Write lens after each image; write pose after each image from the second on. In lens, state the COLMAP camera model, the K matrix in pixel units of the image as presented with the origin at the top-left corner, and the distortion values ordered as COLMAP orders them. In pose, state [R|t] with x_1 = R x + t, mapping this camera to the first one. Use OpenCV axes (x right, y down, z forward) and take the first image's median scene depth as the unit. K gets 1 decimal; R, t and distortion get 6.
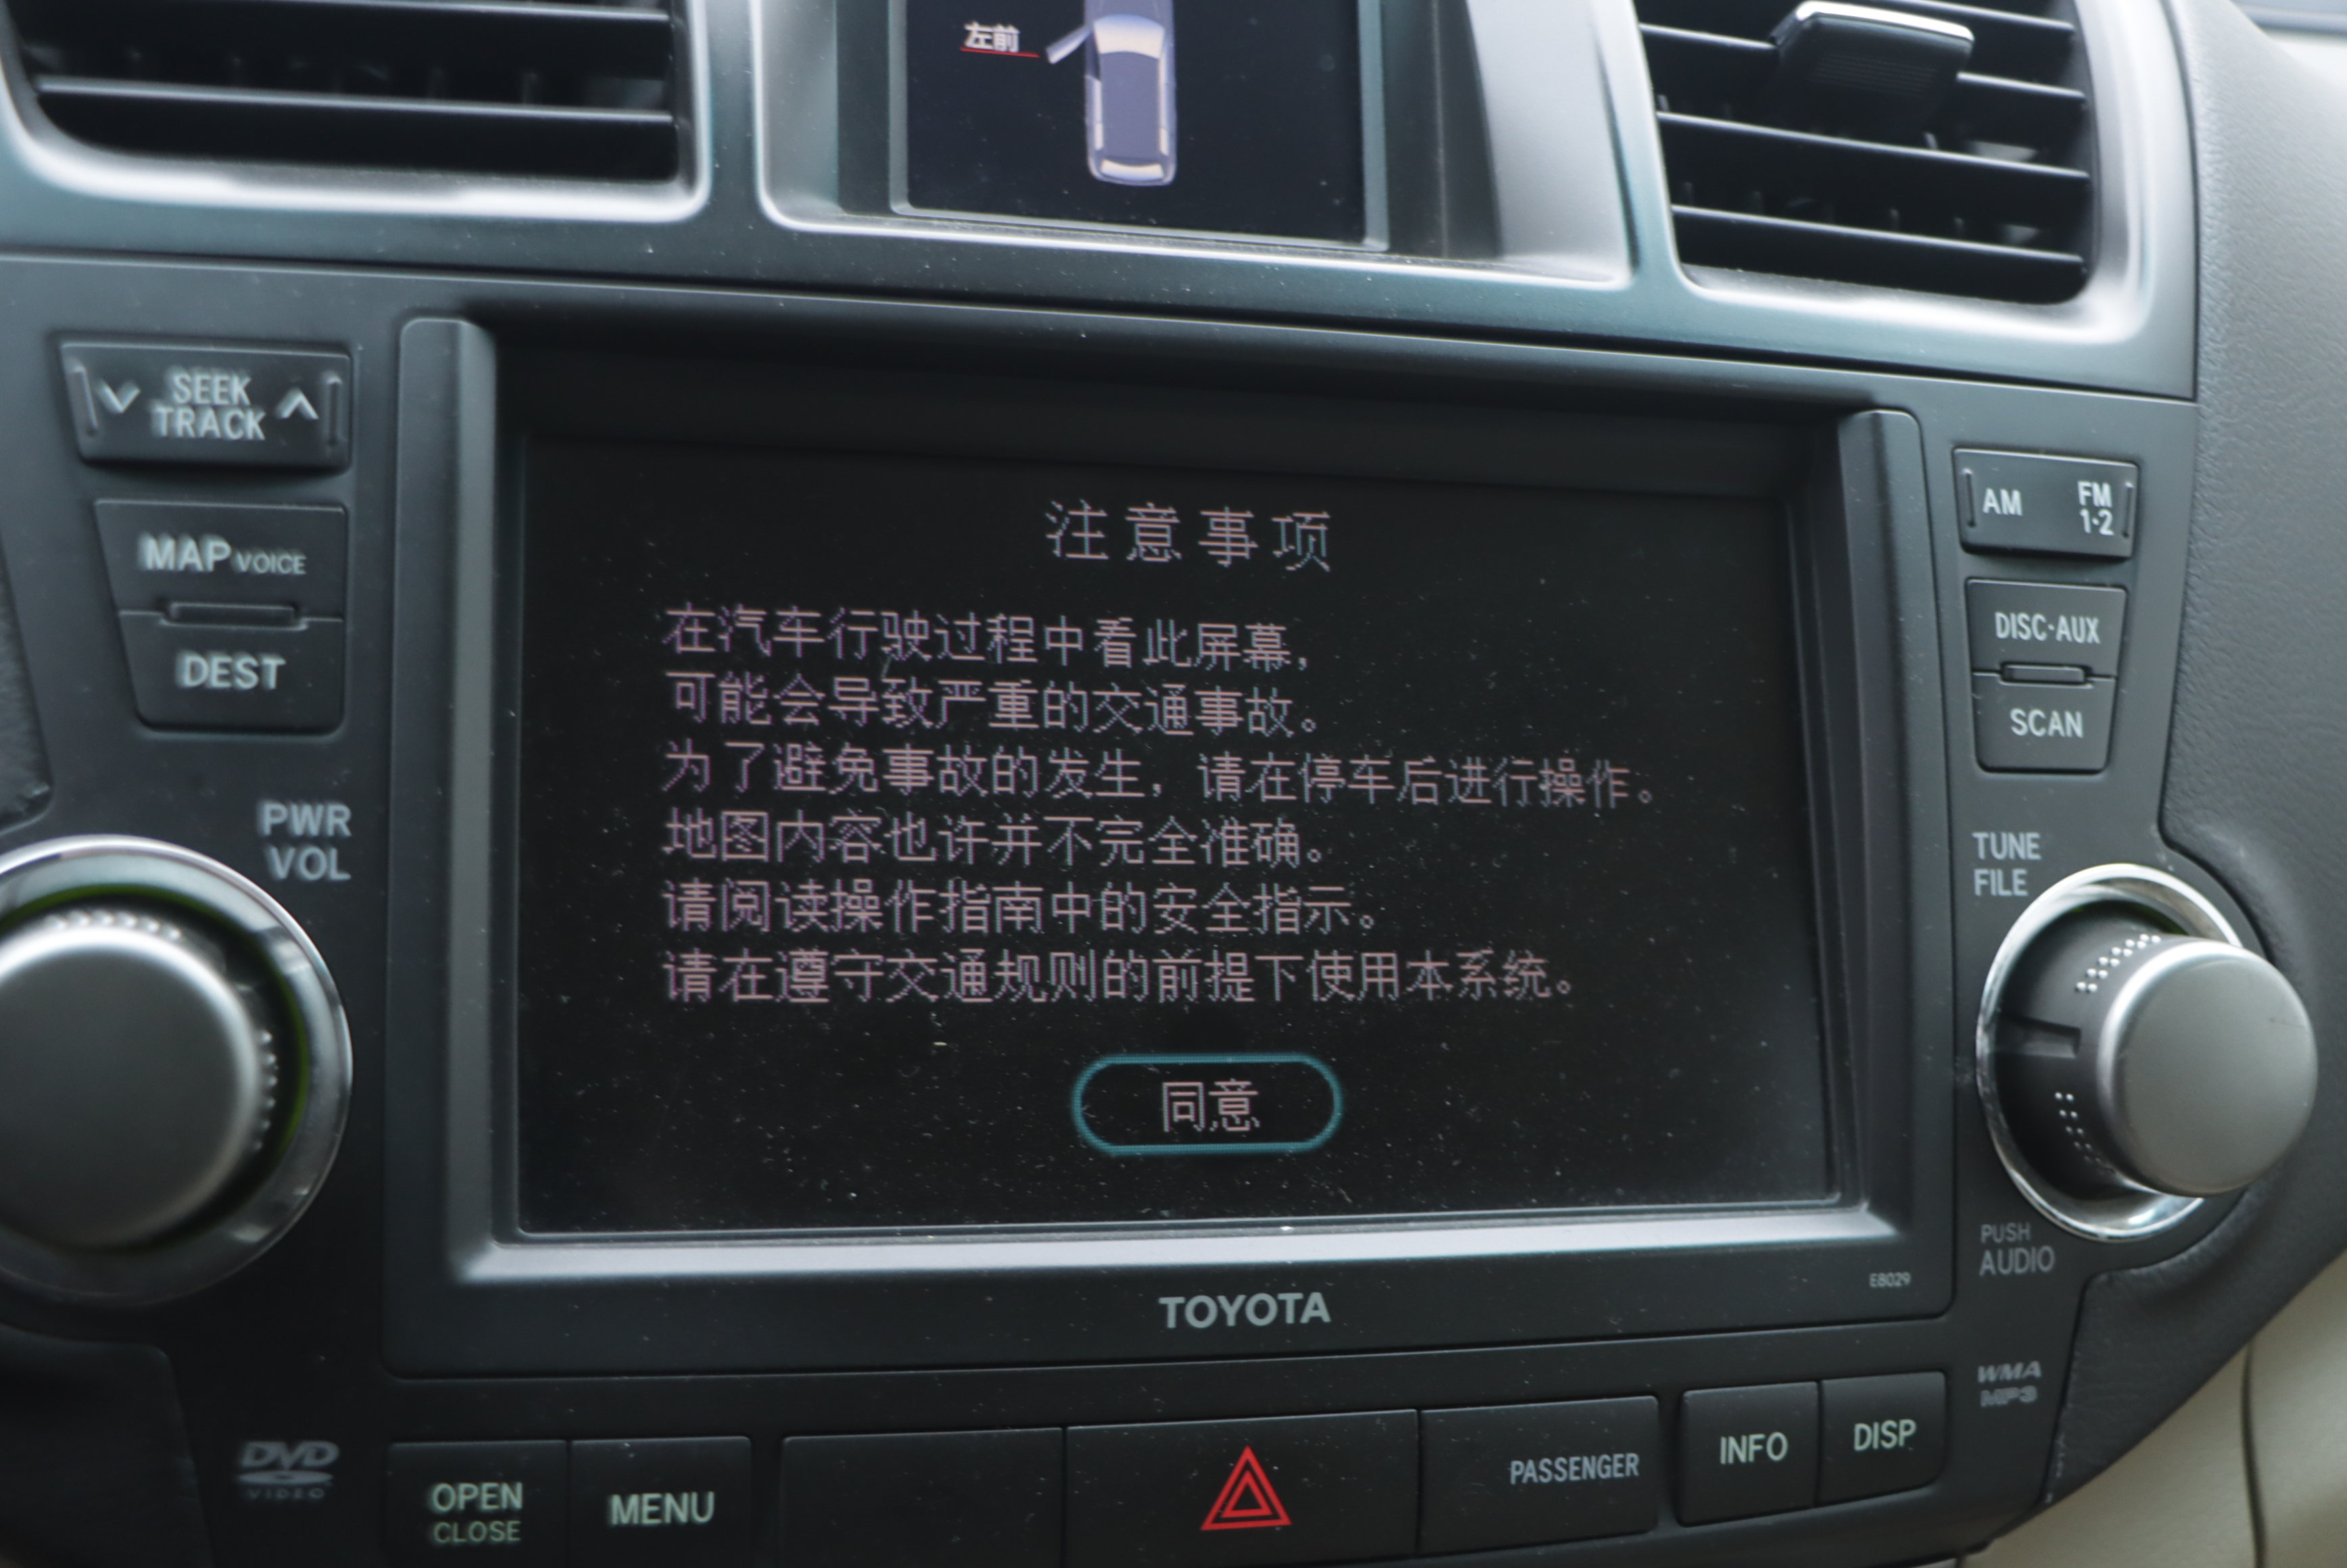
lens RADIAL K [[2775.1, 0, 1167.6], [0, 2775.1, 793.2], [0, 0, 1]] dist [-0.109063, 0.235082]
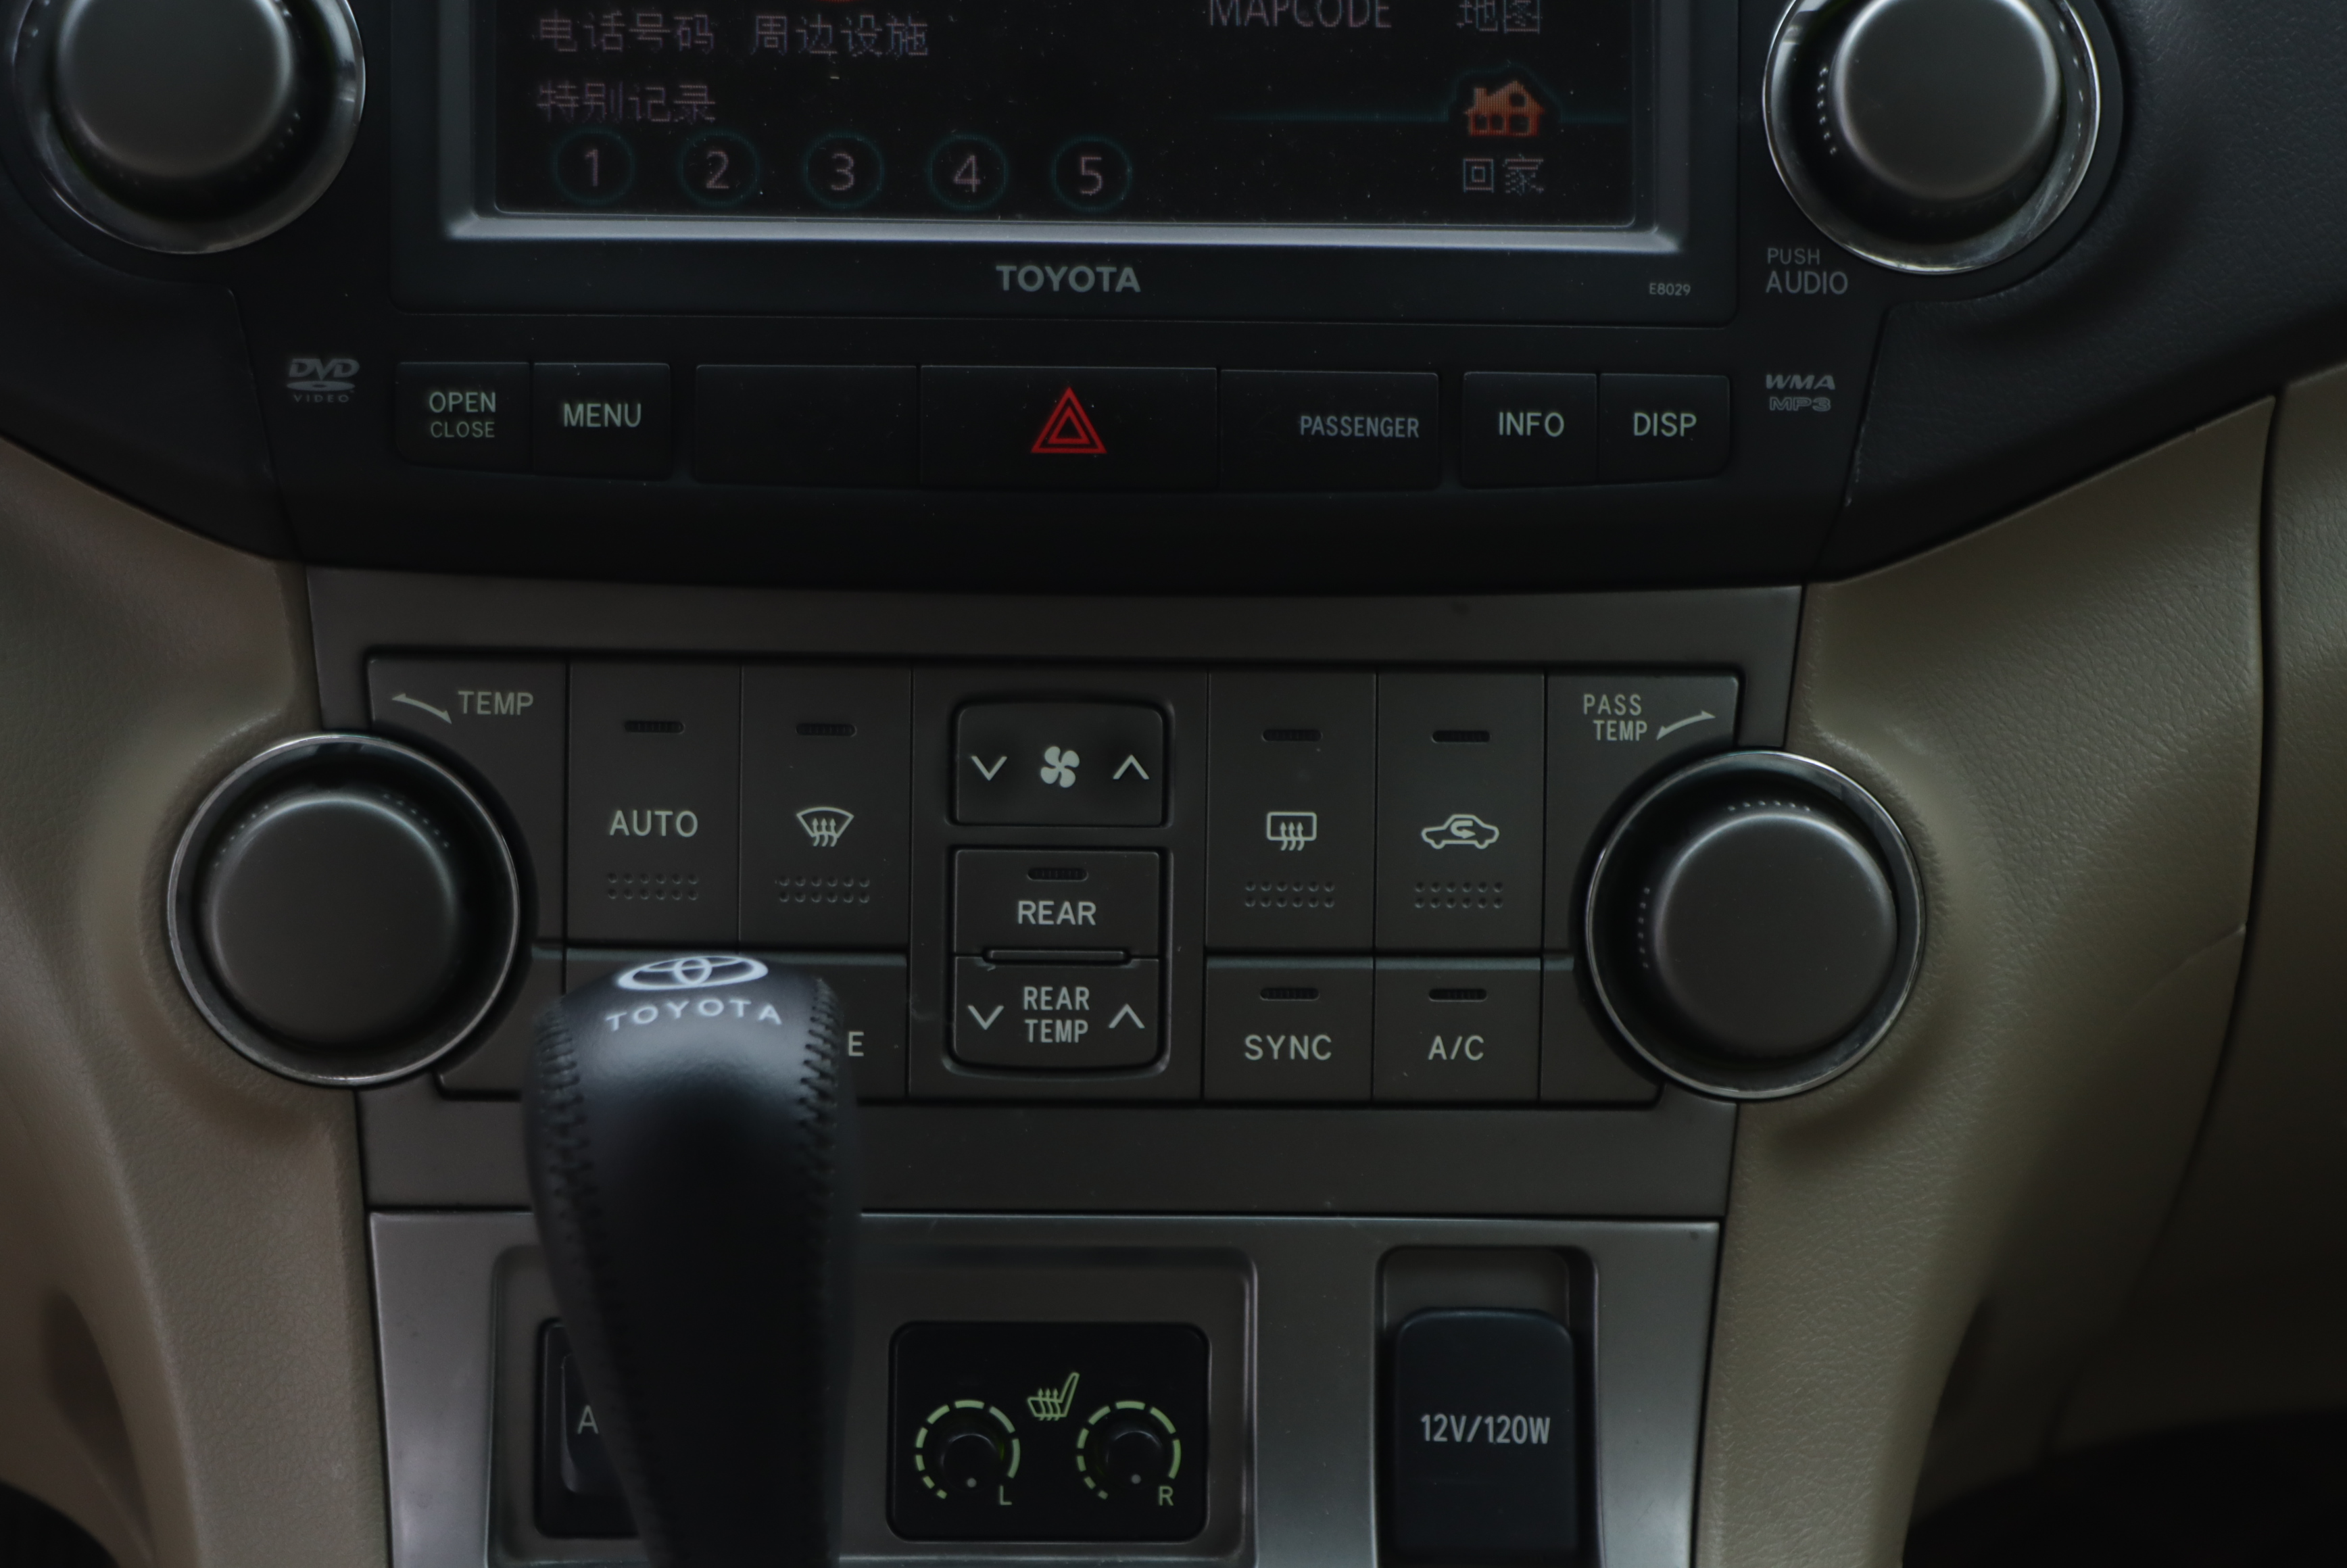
lens RADIAL K [[6432.2, 0, 1191.8], [0, 6432.2, 816.0], [0, 0, 1]] dist [0.315107, 1.074124]
pose [[0.972791, -0.012735, -0.231332, 0.700829], [0.011657, 0.999914, -0.006025, 0.417782], [0.231389, 0.003164, 0.972856, -1.686507]]
